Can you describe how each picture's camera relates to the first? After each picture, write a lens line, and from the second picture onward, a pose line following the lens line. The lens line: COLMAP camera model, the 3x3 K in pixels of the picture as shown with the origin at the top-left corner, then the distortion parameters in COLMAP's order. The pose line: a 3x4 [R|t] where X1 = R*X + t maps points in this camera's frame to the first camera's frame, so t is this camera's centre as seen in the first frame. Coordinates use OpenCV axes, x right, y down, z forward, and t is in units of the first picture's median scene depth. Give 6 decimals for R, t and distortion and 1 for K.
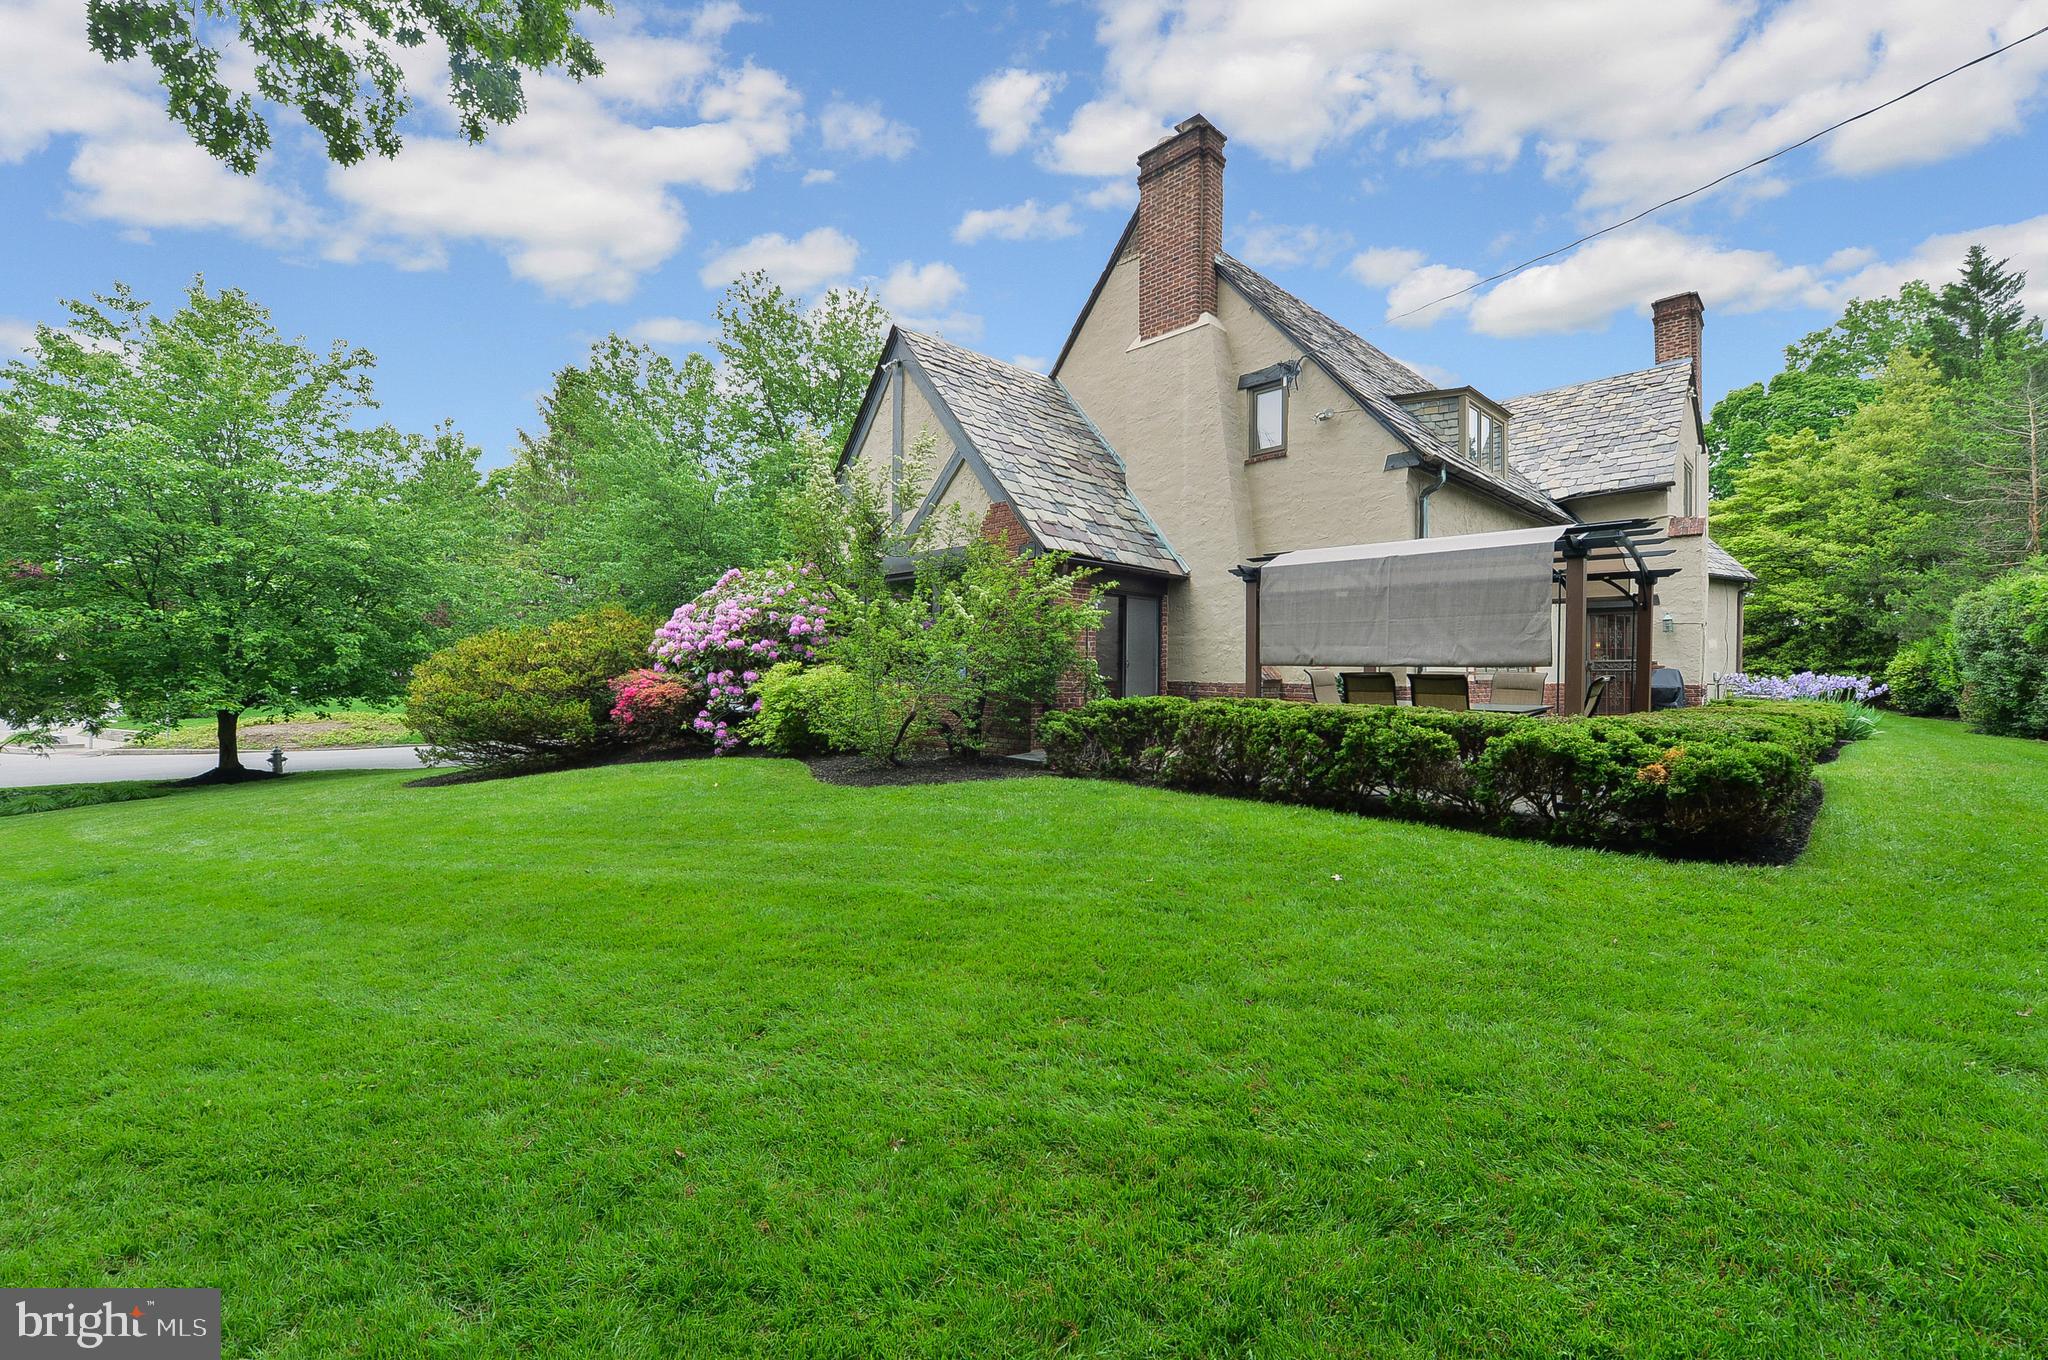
lens RADIAL K [[795.3, 0, 1024.0], [0, 795.3, 680.0], [0, 0, 1]] dist [-0.001813, -0.005911]
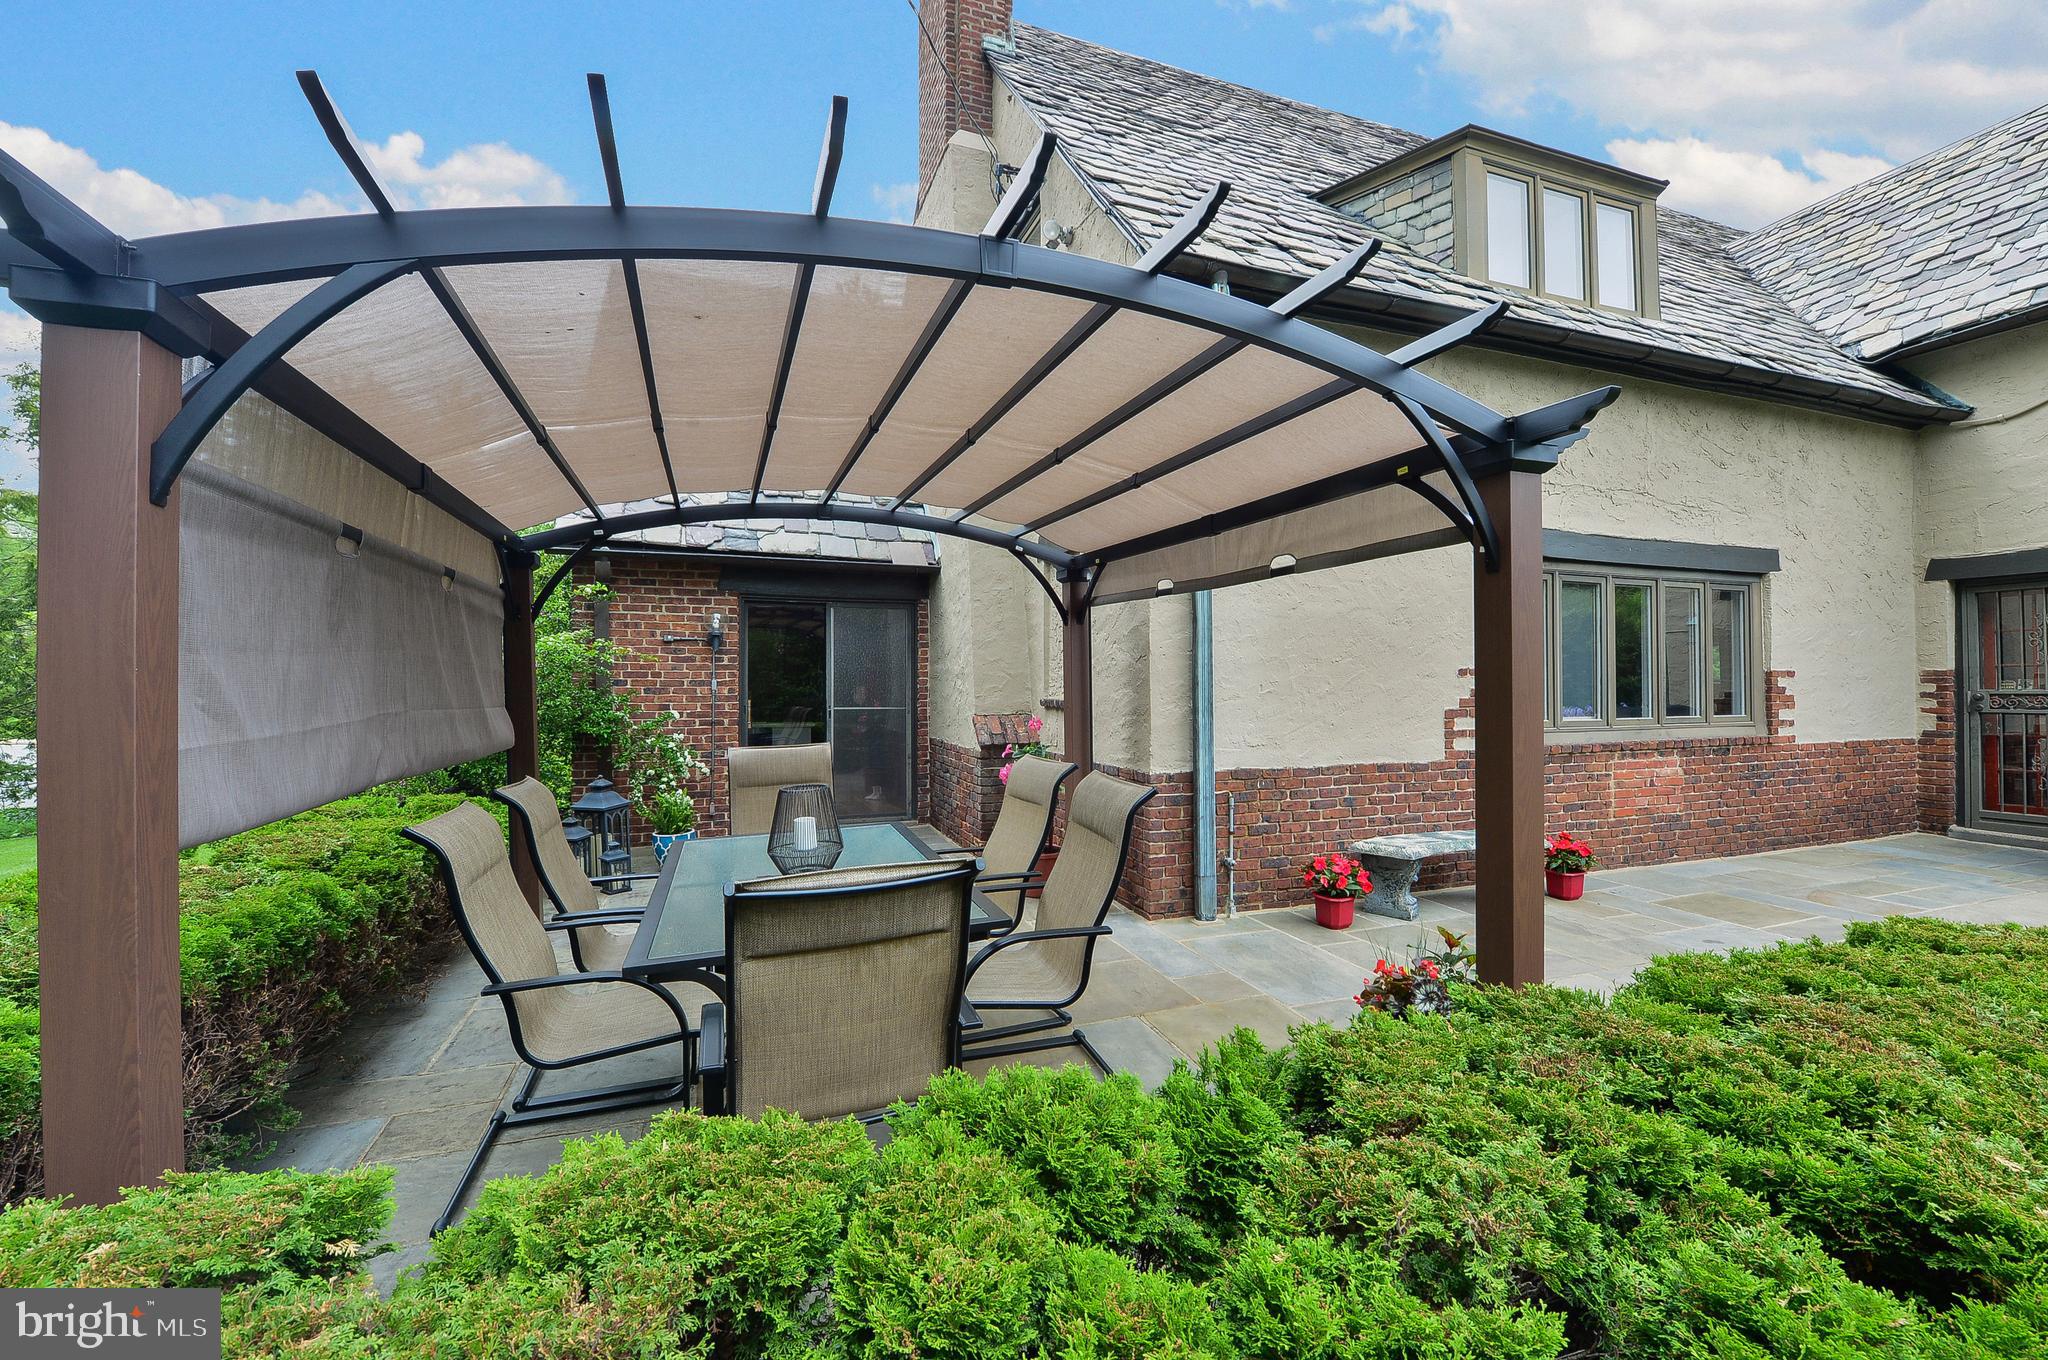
lens RADIAL K [[795.3, 0, 1024.0], [0, 795.3, 680.0], [0, 0, 1]] dist [-0.001813, -0.005911]
pose [[0.915368, -0.012896, -0.402411, 0.376410], [0.005126, 0.999779, -0.020379, -0.024045], [0.402585, 0.016592, 0.915232, 0.349908]]
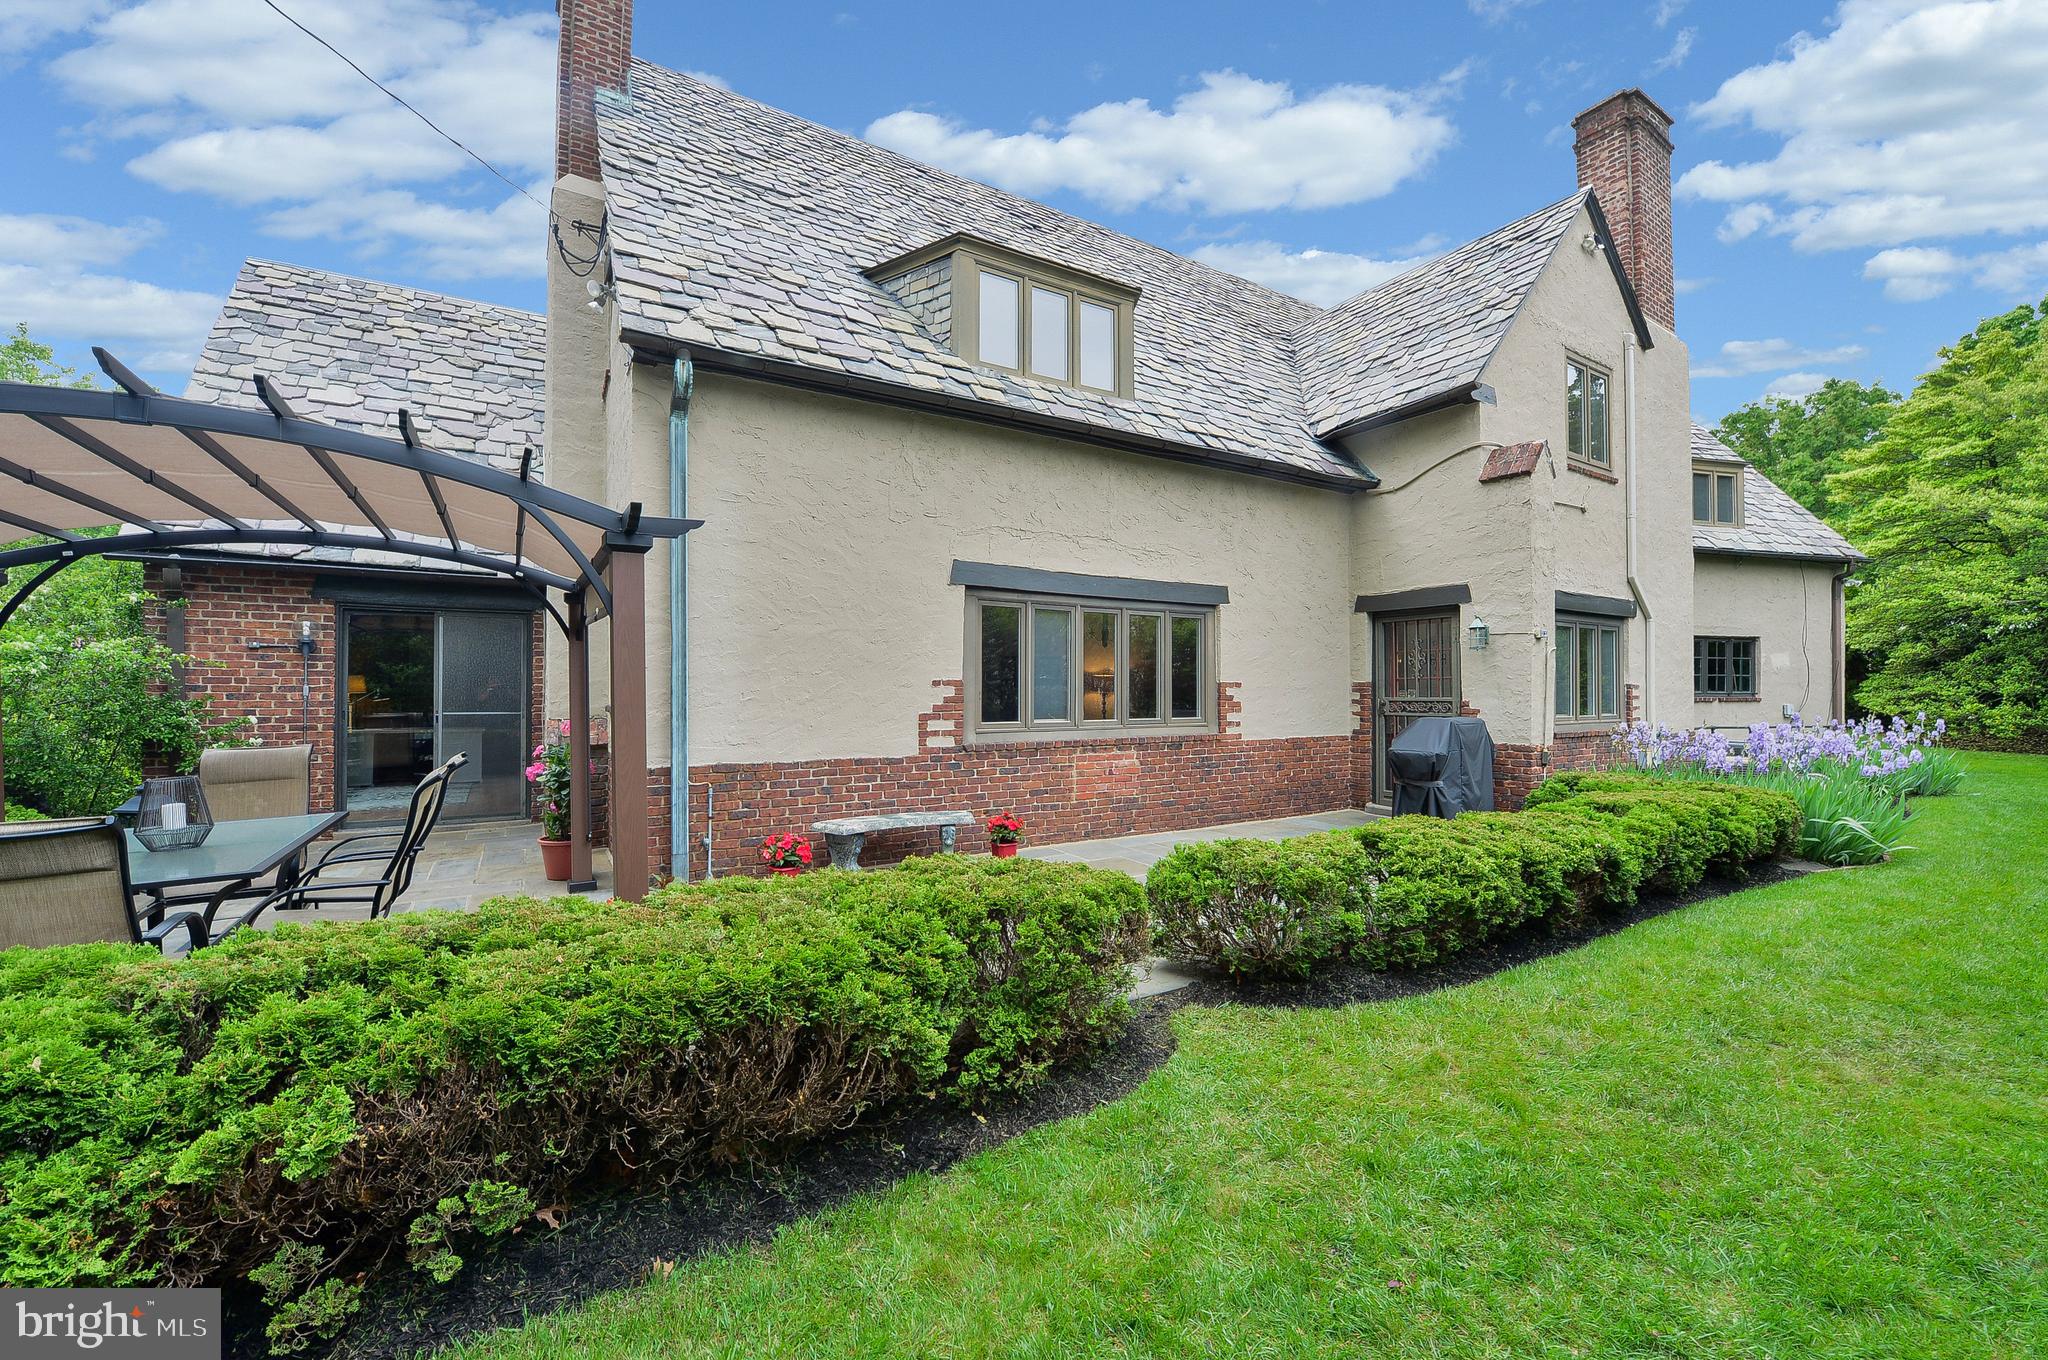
lens RADIAL K [[784.7, 0, 933.5], [0, 784.7, 686.7], [0, 0, 1]] dist [-0.008809, -0.005346]
pose [[0.971823, -0.008126, -0.235571, 0.502306], [0.004259, 0.999848, -0.016918, -0.024518], [0.235673, 0.015438, 0.971710, 0.337823]]
